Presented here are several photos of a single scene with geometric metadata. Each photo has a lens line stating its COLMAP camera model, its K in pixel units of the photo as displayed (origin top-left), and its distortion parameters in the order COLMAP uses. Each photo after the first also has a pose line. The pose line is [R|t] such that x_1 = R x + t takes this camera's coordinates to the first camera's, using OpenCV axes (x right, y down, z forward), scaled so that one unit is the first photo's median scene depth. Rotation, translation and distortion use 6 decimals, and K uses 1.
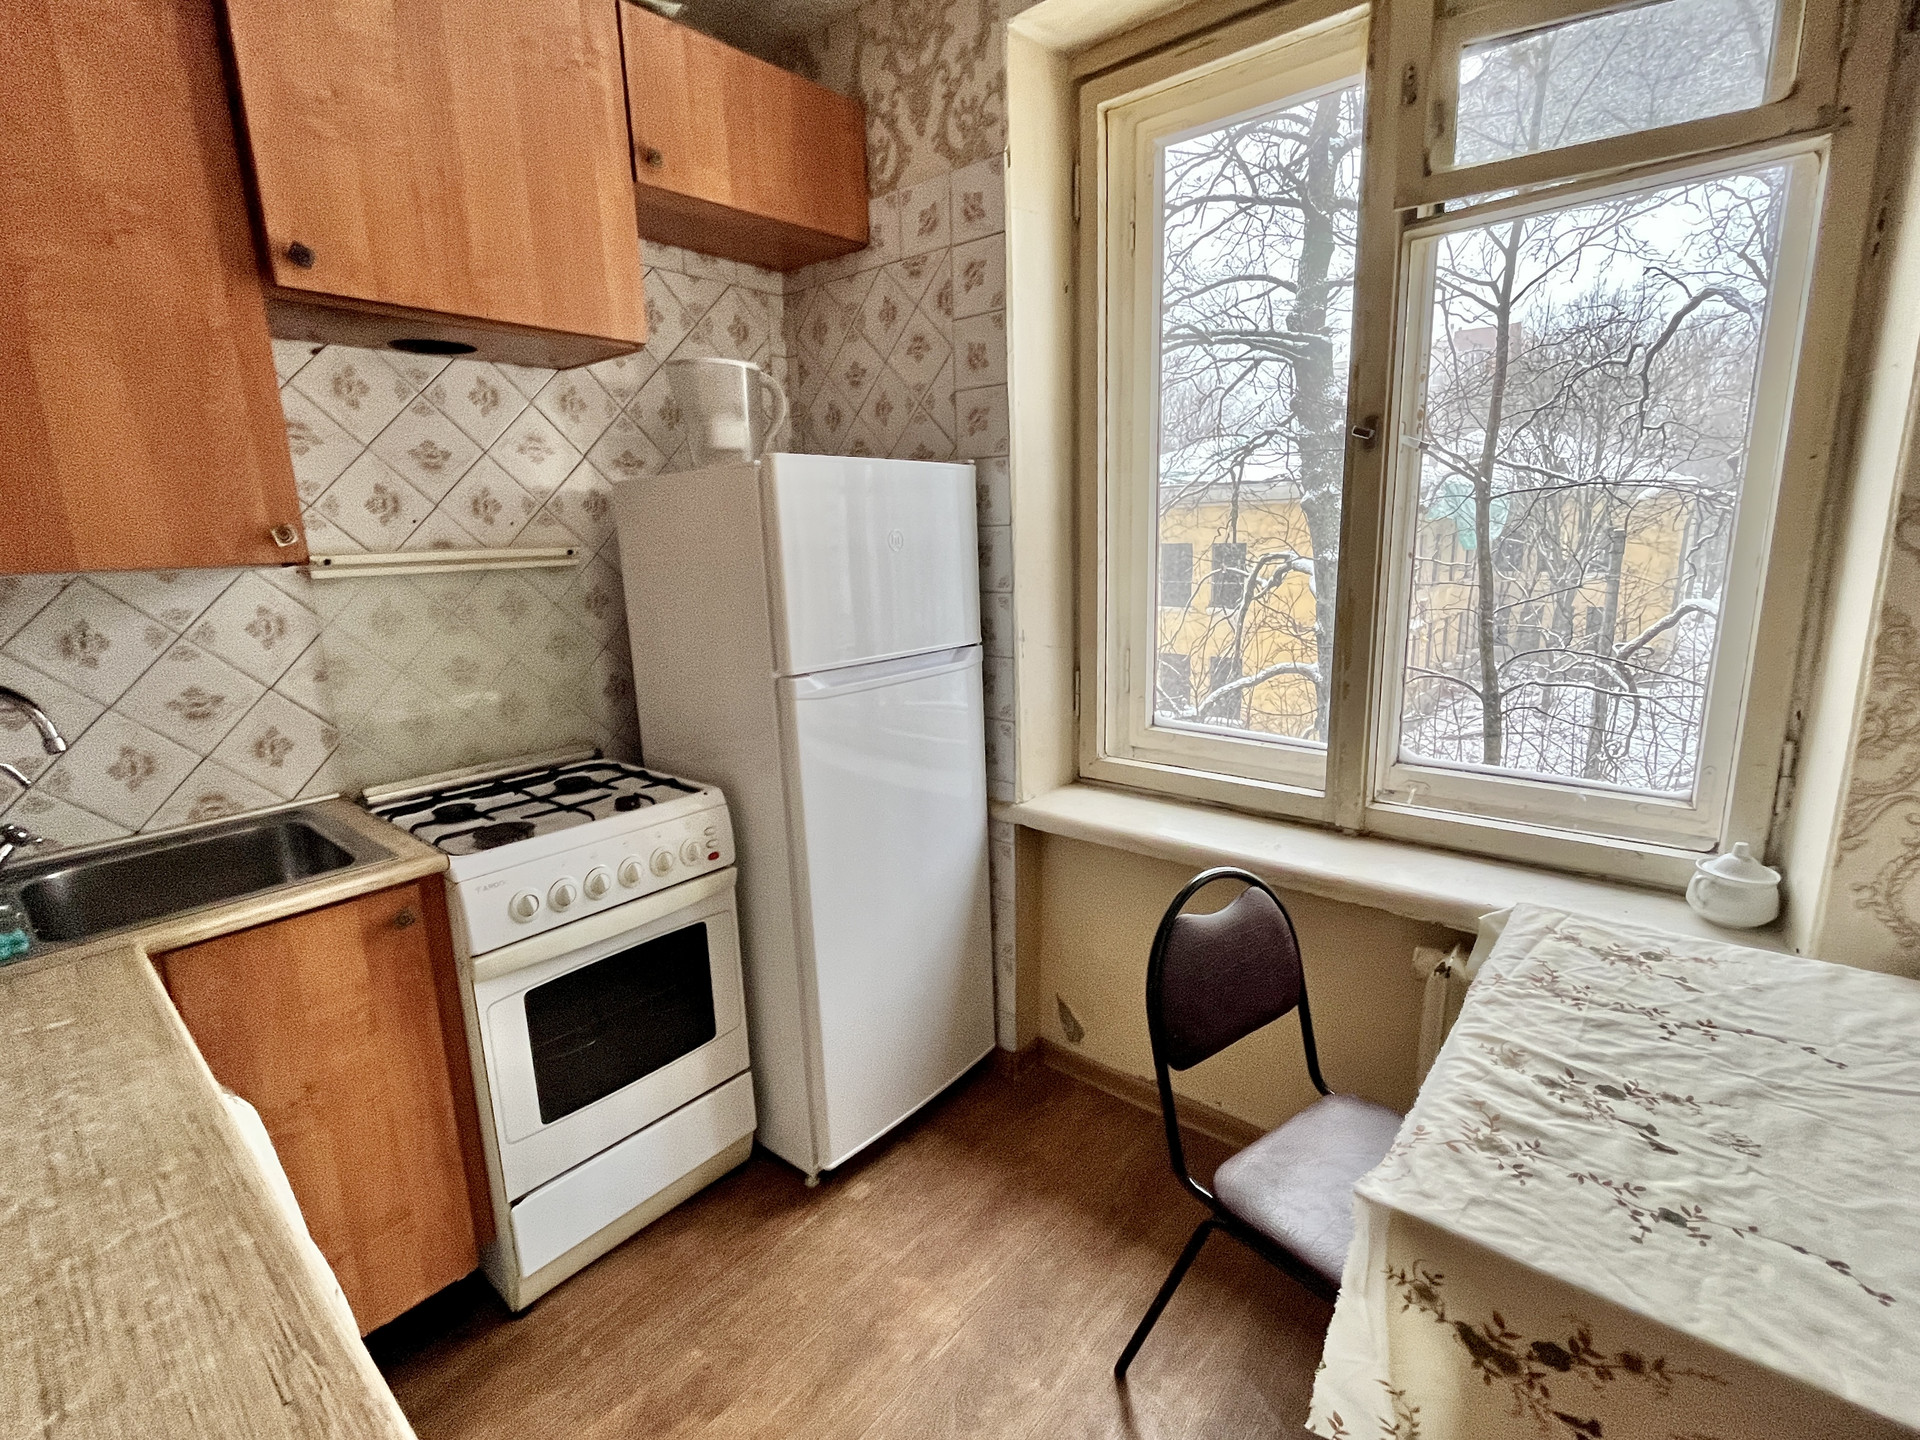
lens RADIAL K [[898.4, 0, 960.0], [0, 898.4, 720.0], [0, 0, 1]] dist [0.016249, -0.000113]
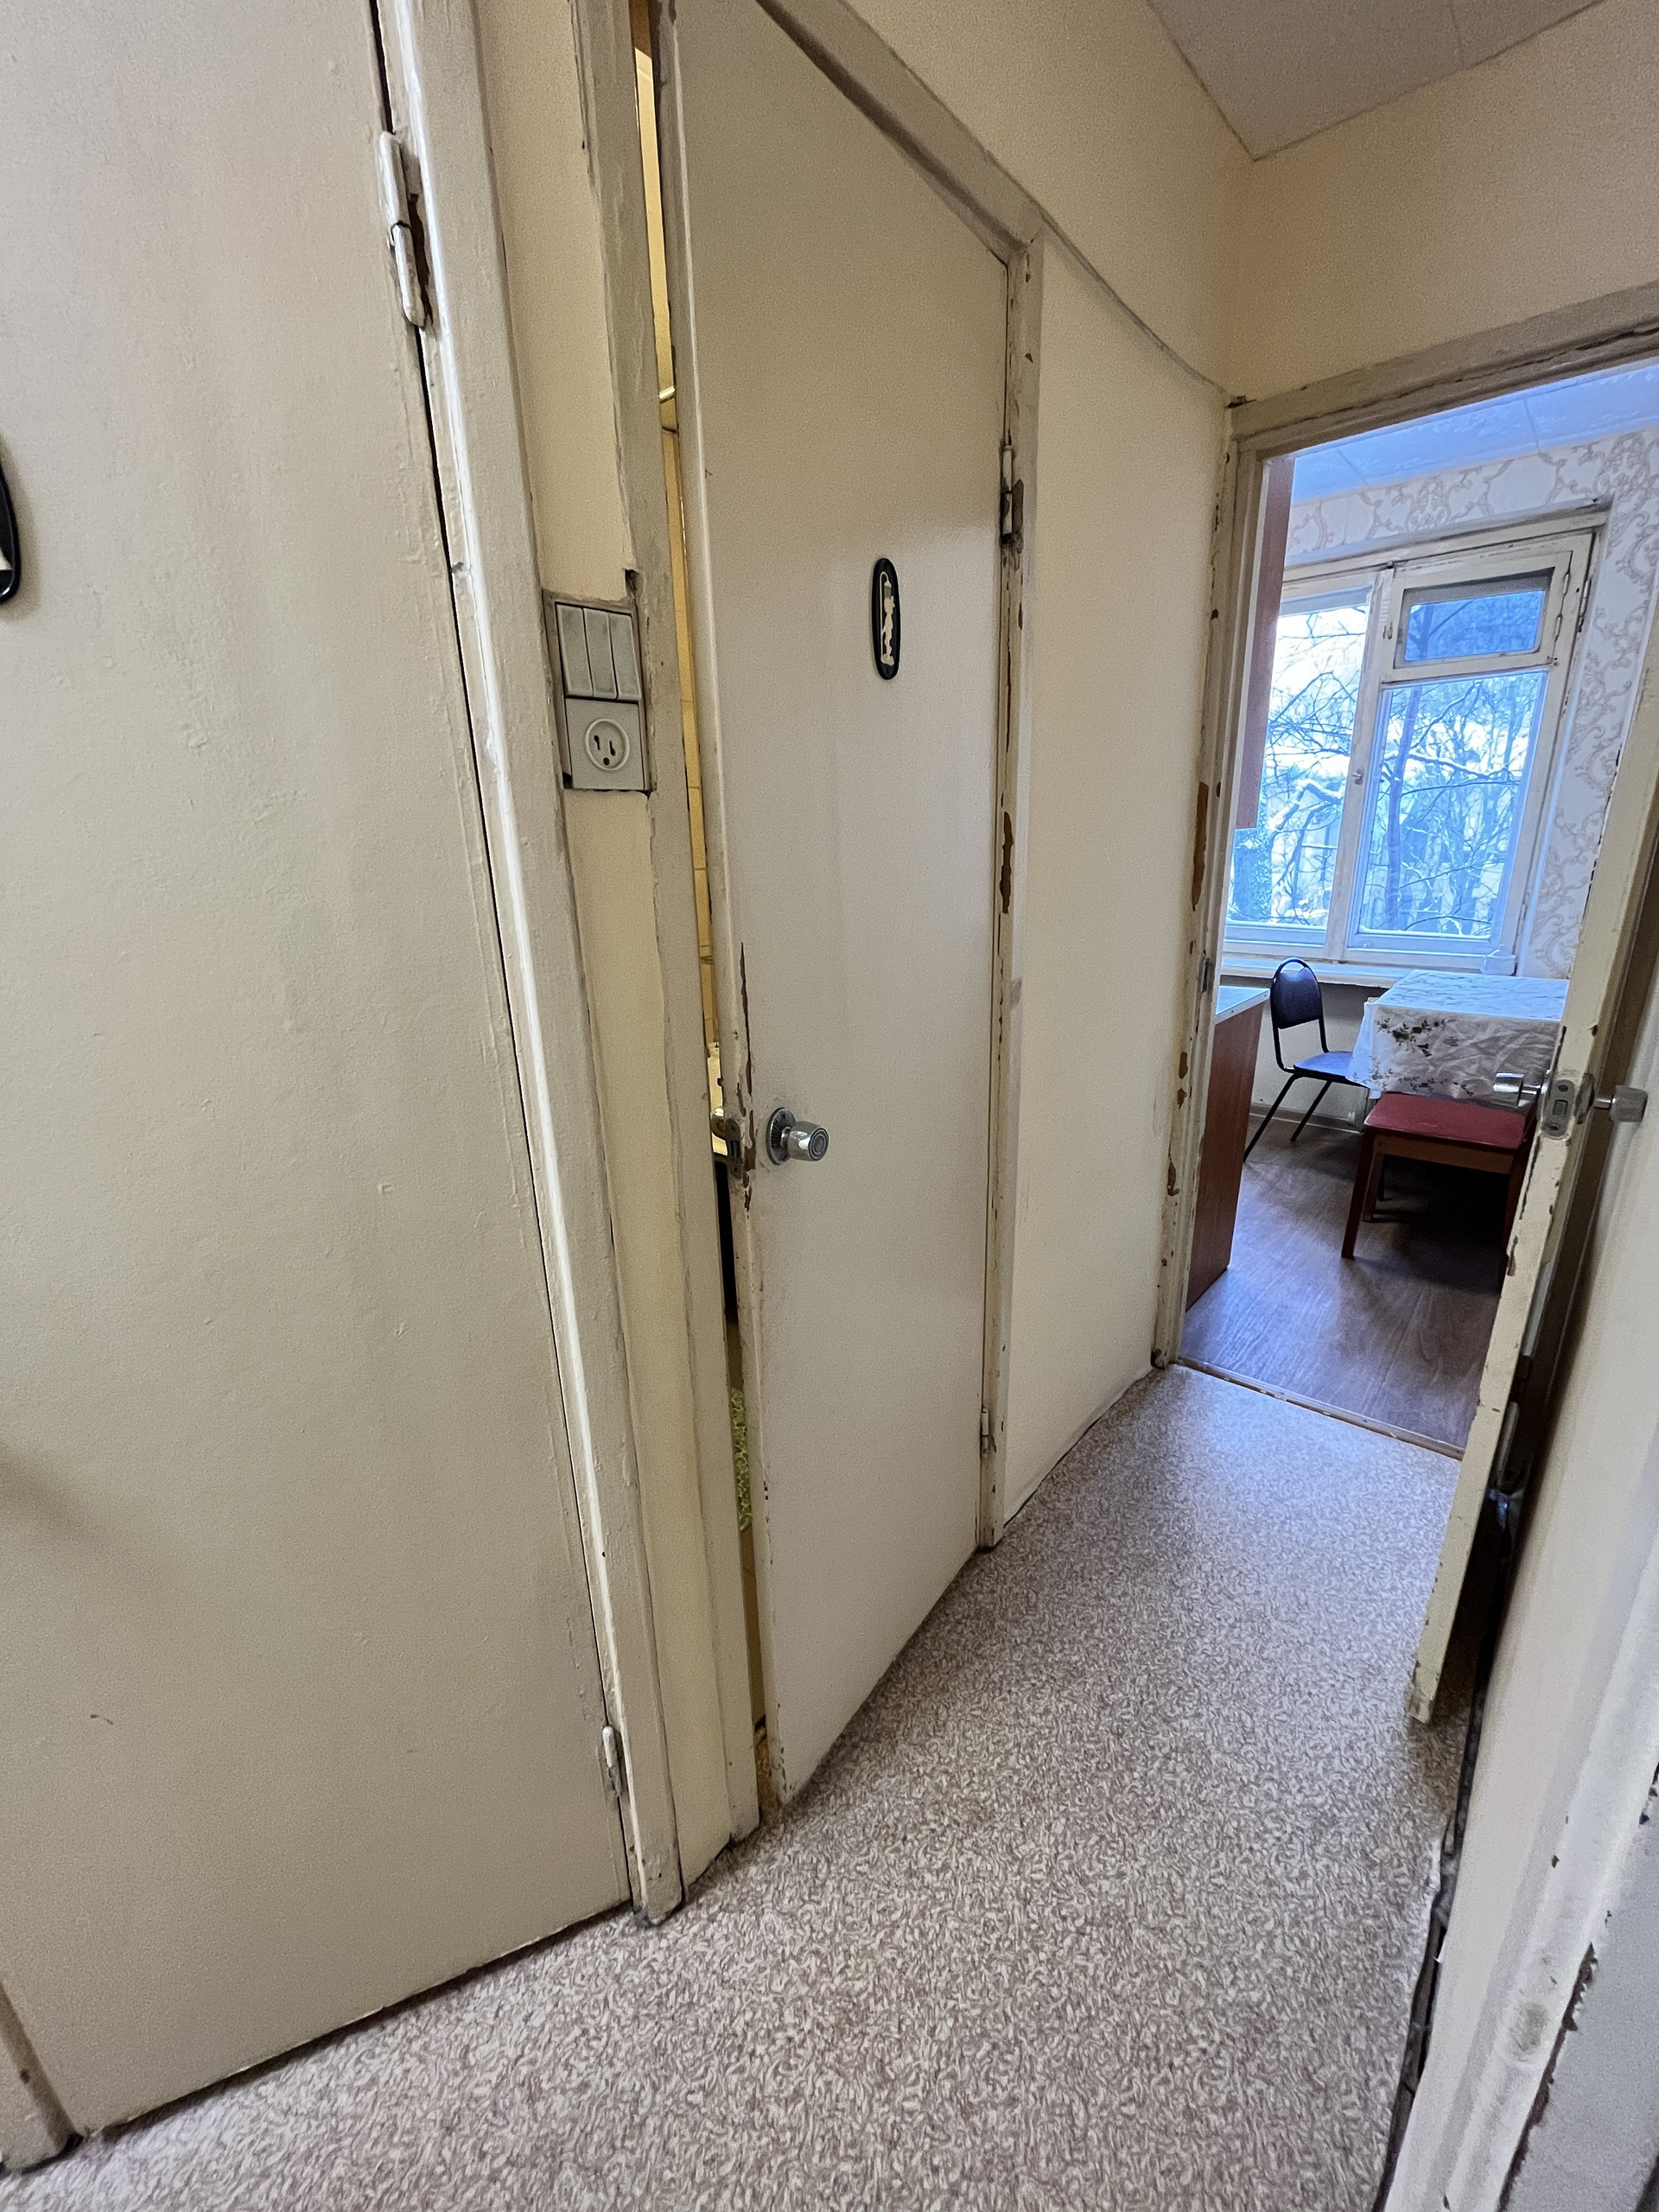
lens RADIAL K [[894.9, 0, 829.5], [0, 894.9, 1106.0], [0, 0, 1]] dist [0.022702, 0.000033]
pose [[0.999864, -0.001805, -0.016370, -0.062514], [0.003326, 0.995628, 0.093350, 0.021637], [0.016130, -0.093391, 0.995499, -0.101317]]
